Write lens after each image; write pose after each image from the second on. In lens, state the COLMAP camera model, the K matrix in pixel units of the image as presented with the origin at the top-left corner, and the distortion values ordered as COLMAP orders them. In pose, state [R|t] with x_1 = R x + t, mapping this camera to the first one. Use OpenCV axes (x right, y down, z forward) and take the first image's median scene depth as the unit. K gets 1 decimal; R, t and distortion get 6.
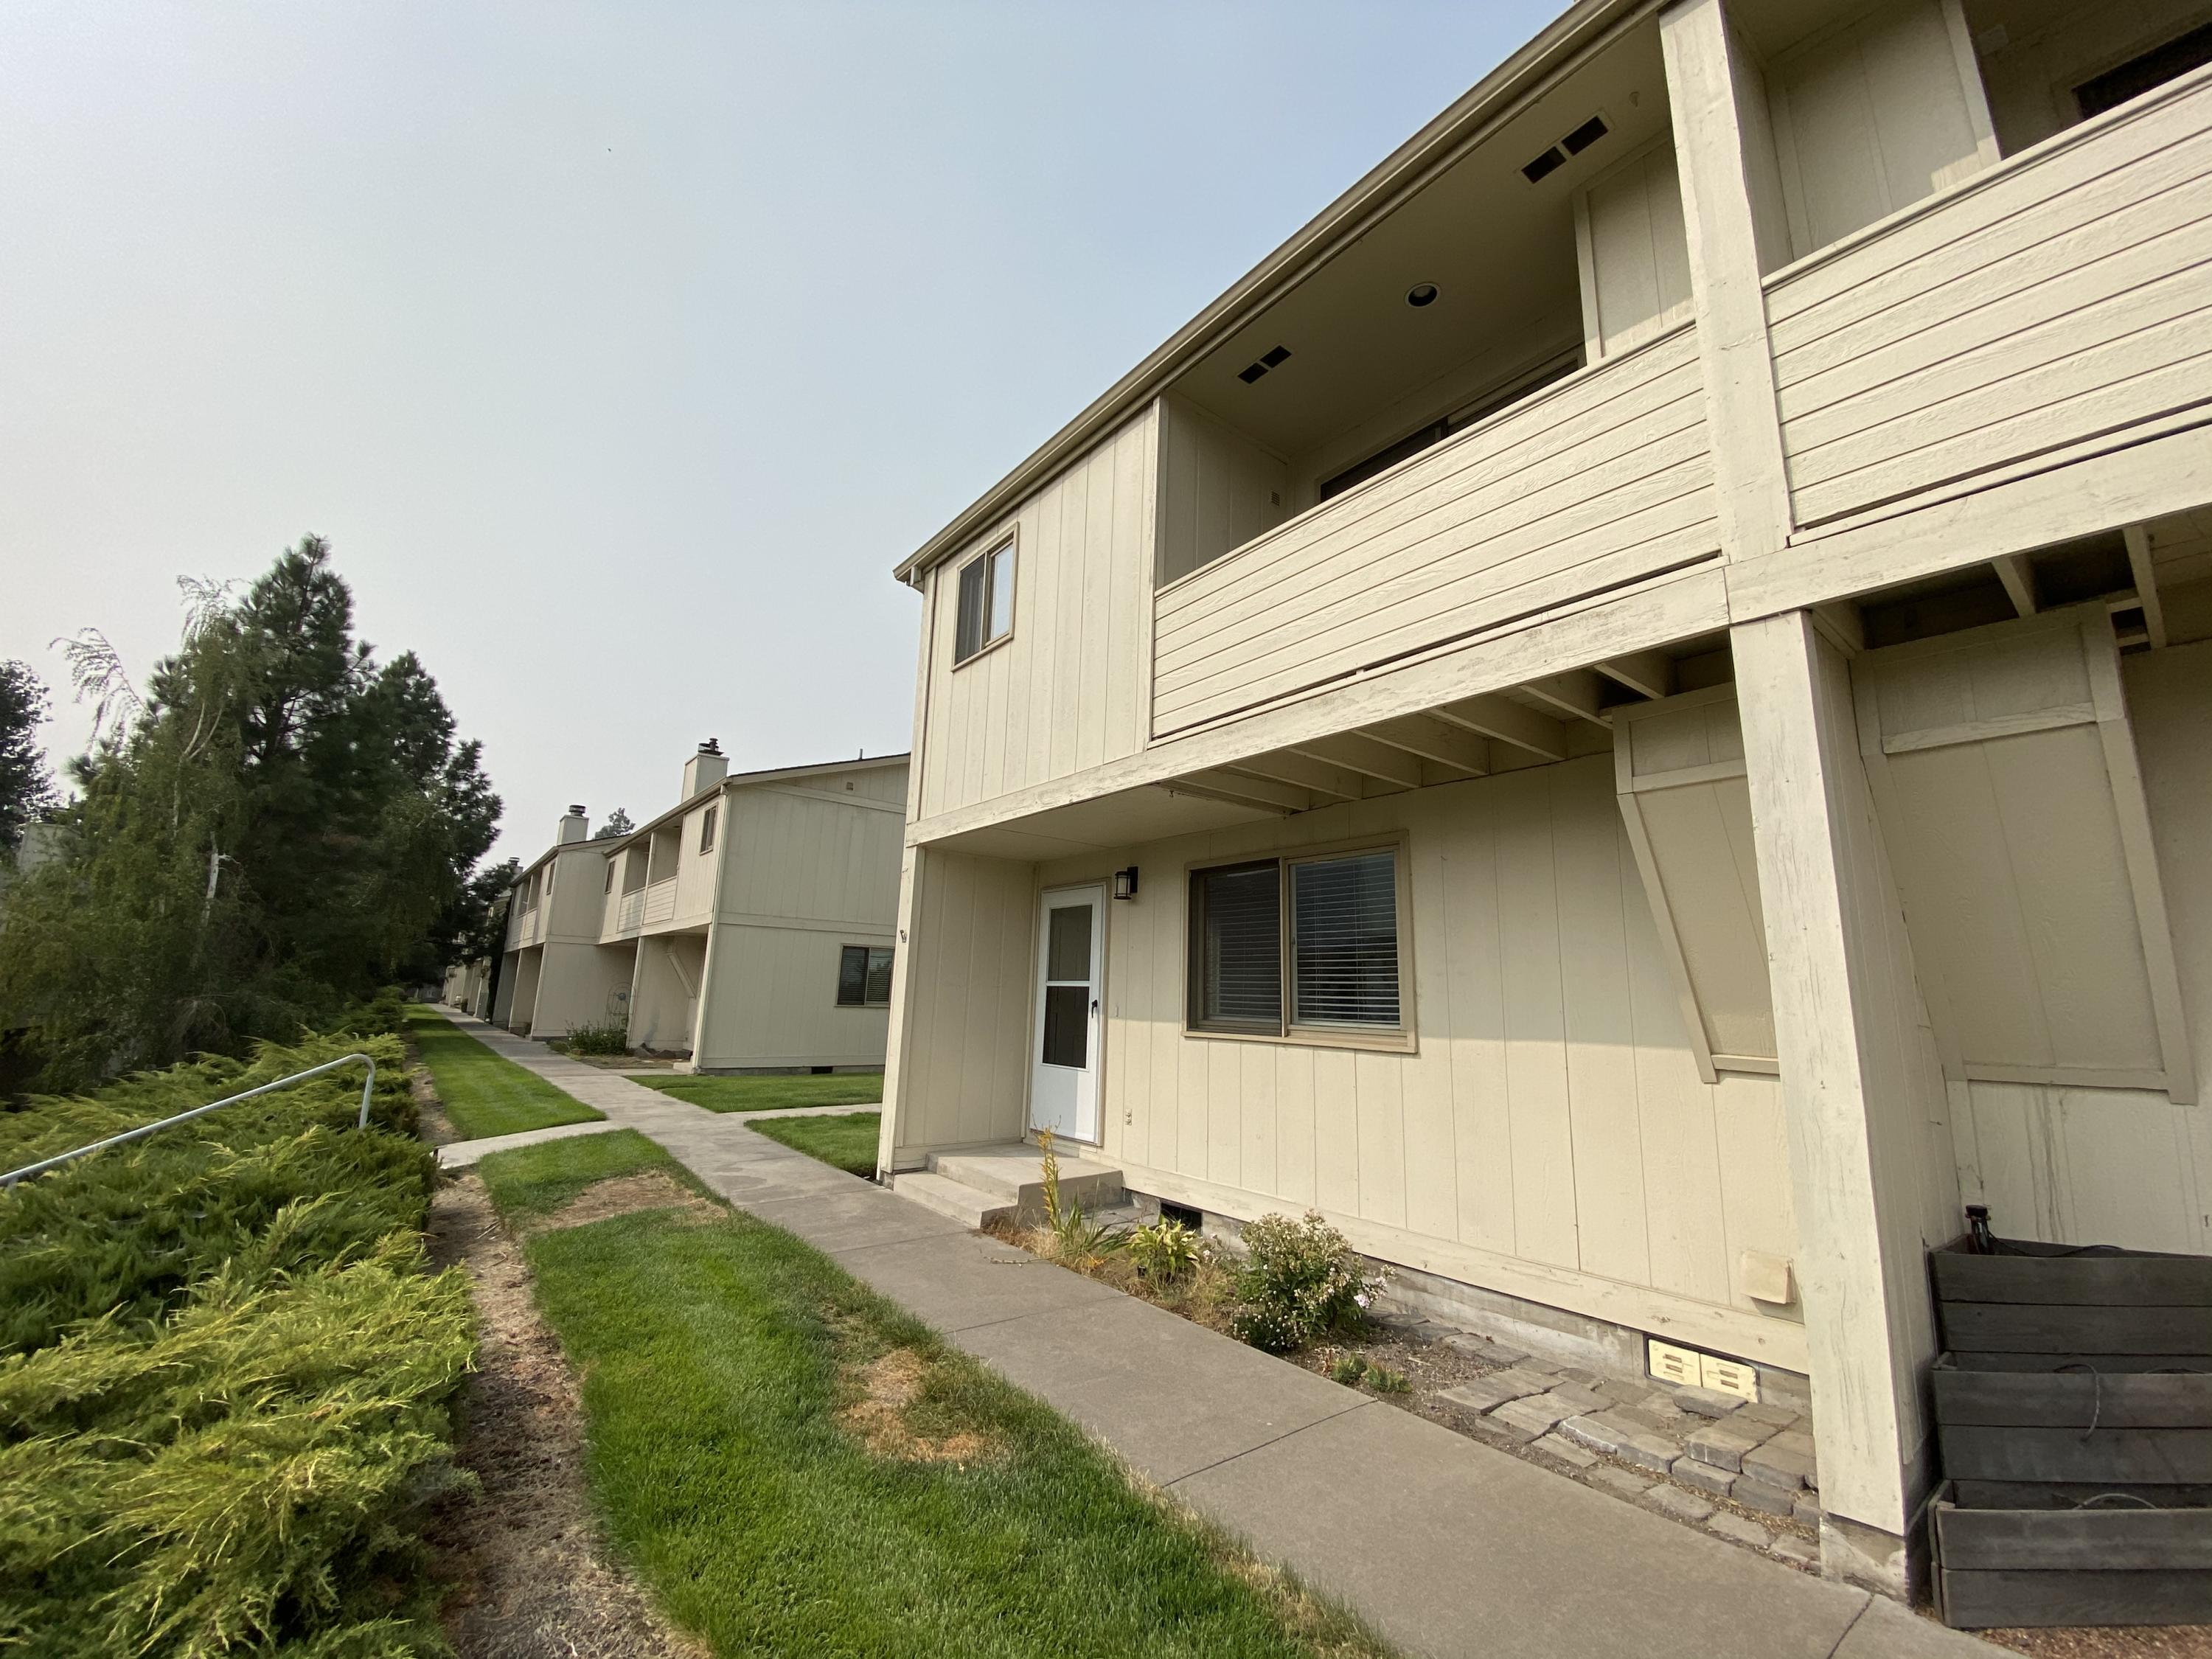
lens RADIAL K [[894.9, 0, 1105.6], [0, 894.9, 838.6], [0, 0, 1]] dist [0.012277, -0.012798]
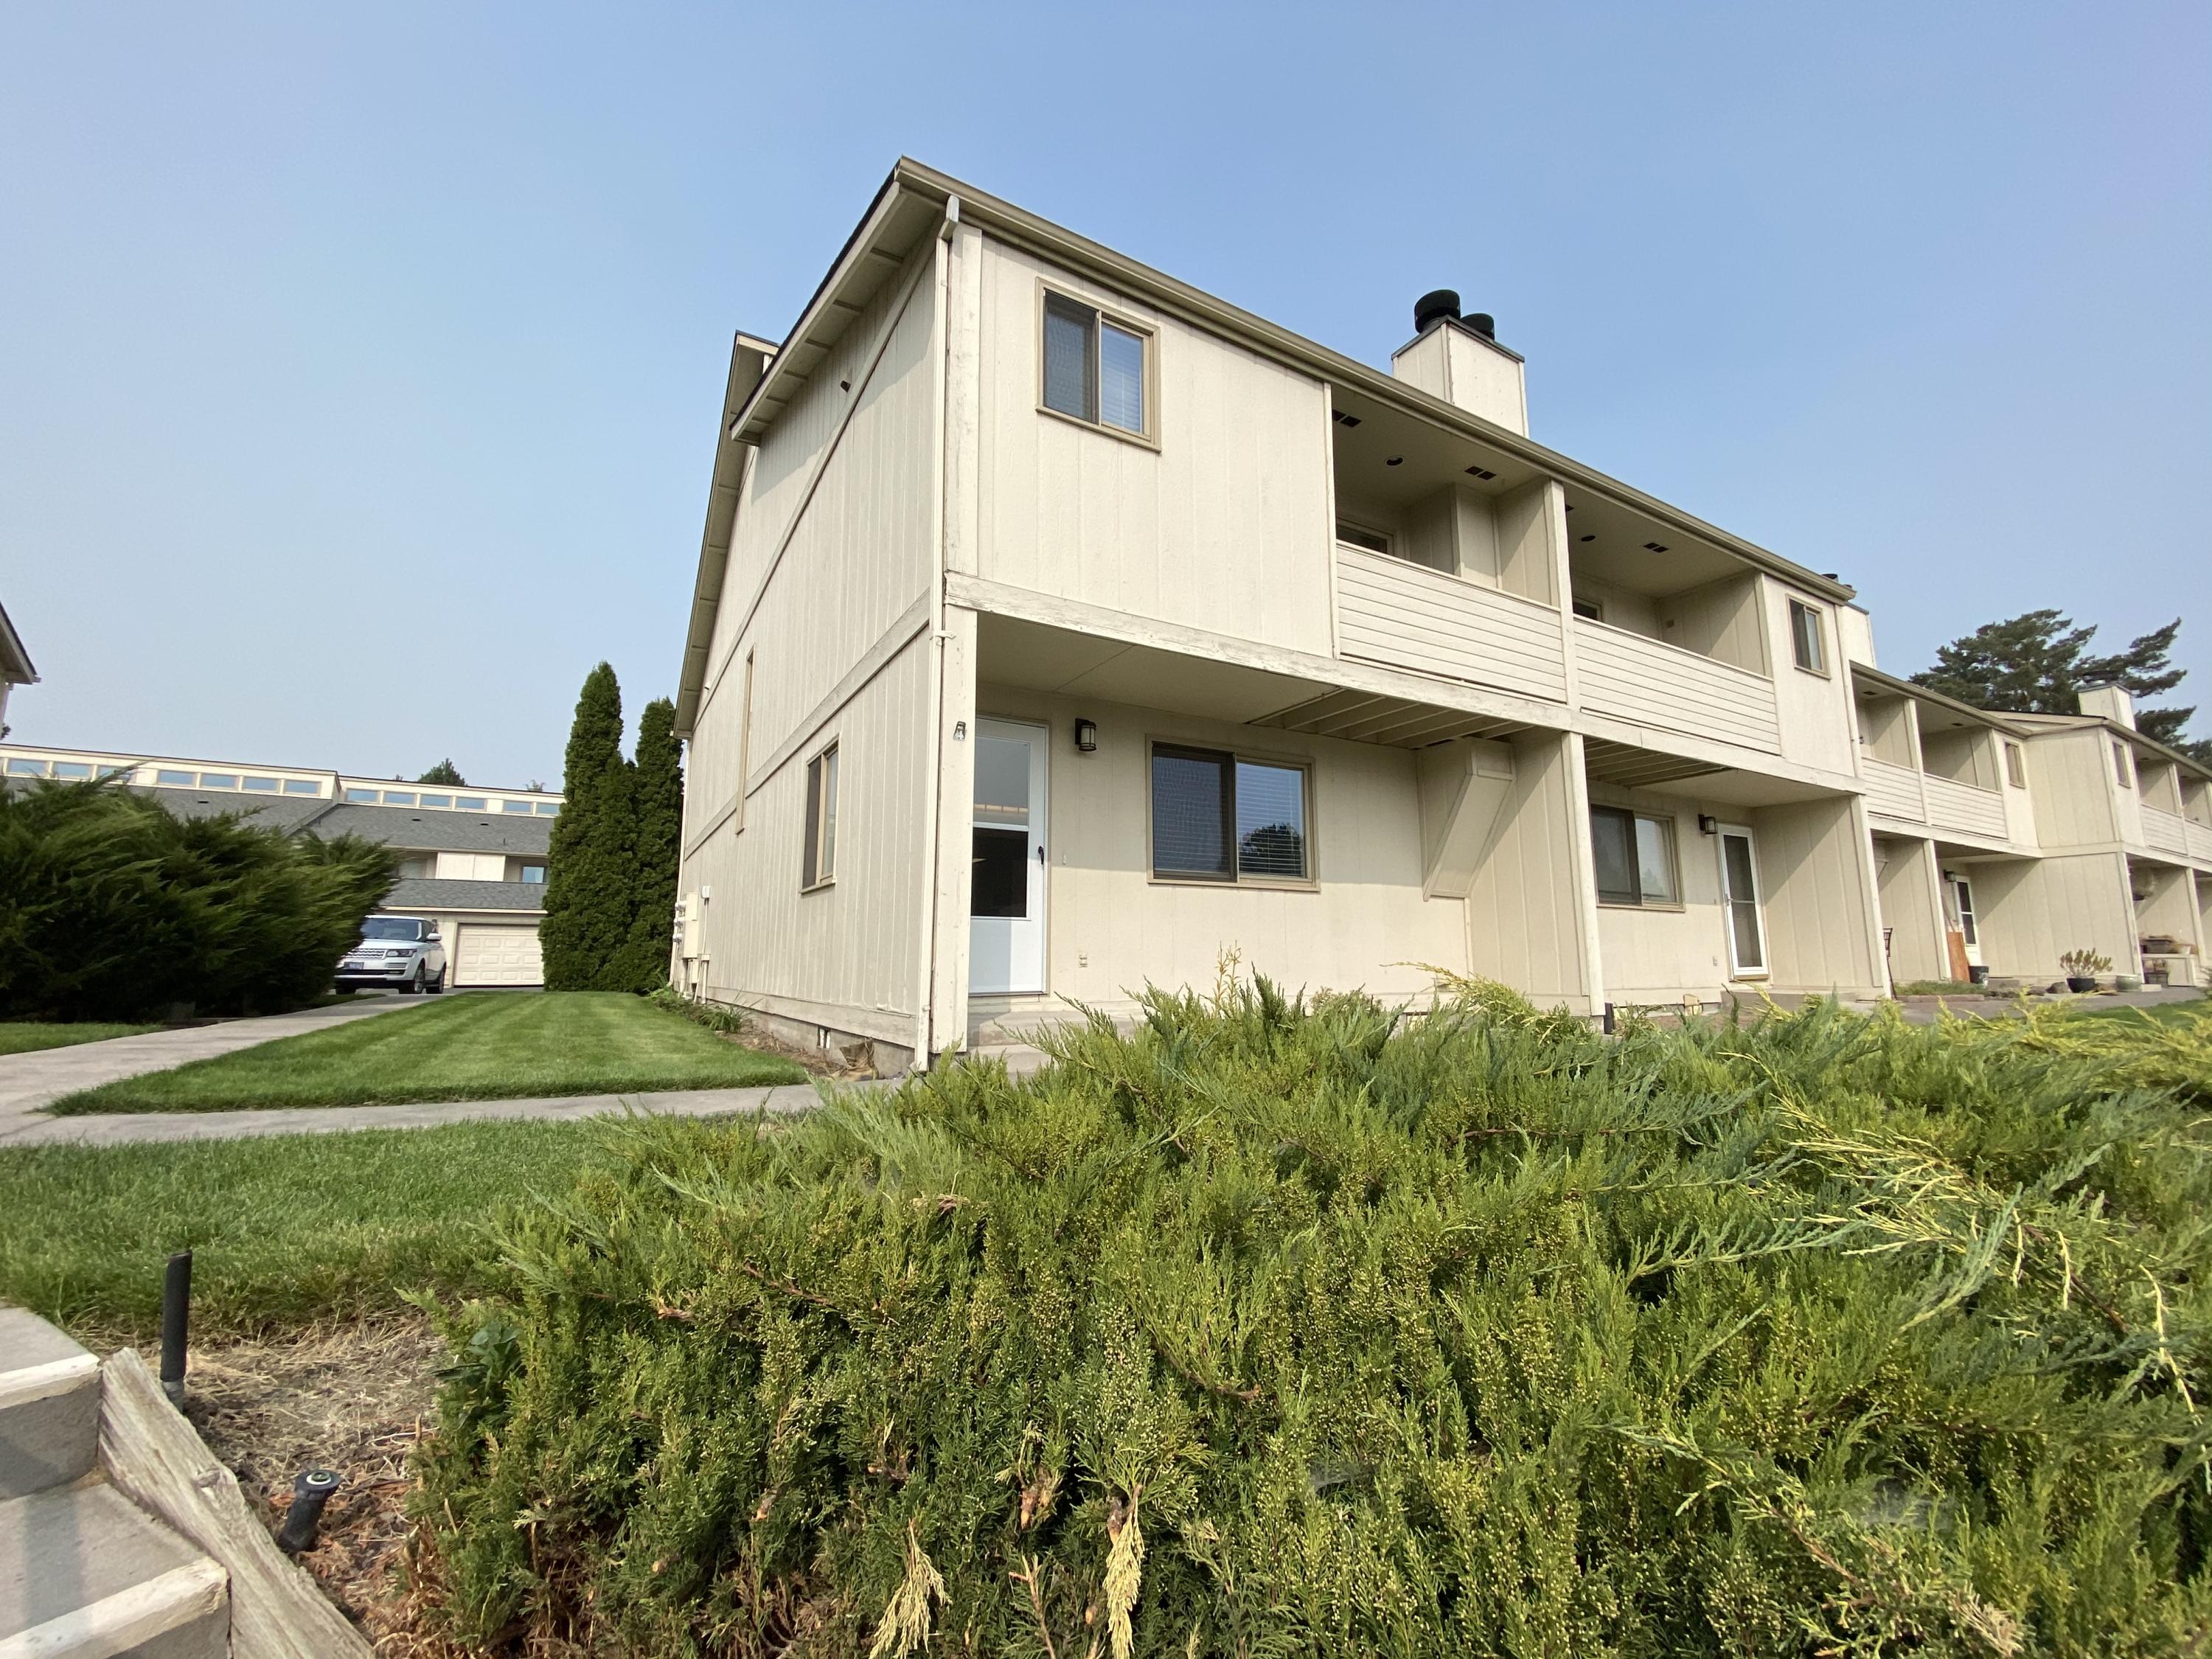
lens RADIAL K [[894.9, 0, 1105.6], [0, 894.9, 838.6], [0, 0, 1]] dist [0.012277, -0.012798]
pose [[0.128261, 0.095796, 0.987103, -1.222322], [-0.174897, 0.981909, -0.072566, 0.302250], [-0.976197, -0.163334, 0.142695, 1.062923]]
